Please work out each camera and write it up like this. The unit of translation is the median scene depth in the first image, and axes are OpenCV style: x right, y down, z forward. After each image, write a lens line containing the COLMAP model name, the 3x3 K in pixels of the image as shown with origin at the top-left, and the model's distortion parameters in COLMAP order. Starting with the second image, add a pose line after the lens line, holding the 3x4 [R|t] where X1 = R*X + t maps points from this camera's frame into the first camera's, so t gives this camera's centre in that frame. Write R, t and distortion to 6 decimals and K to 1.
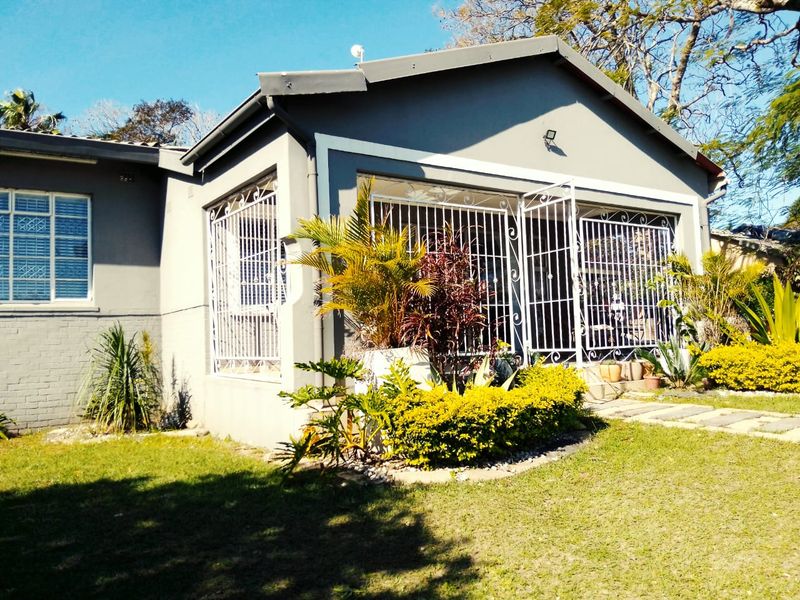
lens RADIAL K [[614.0, 0, 400.0], [0, 614.0, 300.0], [0, 0, 1]] dist [0.002918, -0.000599]
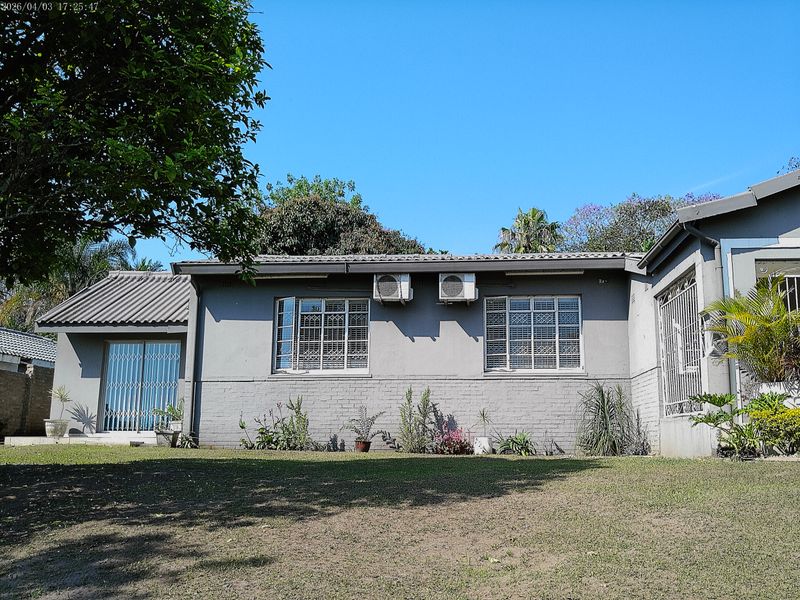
lens RADIAL K [[722.7, 0, 400.0], [0, 722.7, 300.0], [0, 0, 1]] dist [0.025098, -0.004418]
pose [[0.757907, -0.088496, -0.646332, 0.307197], [-0.009134, 0.989220, -0.146154, 0.102392], [0.652298, 0.116675, 0.748928, -0.610433]]
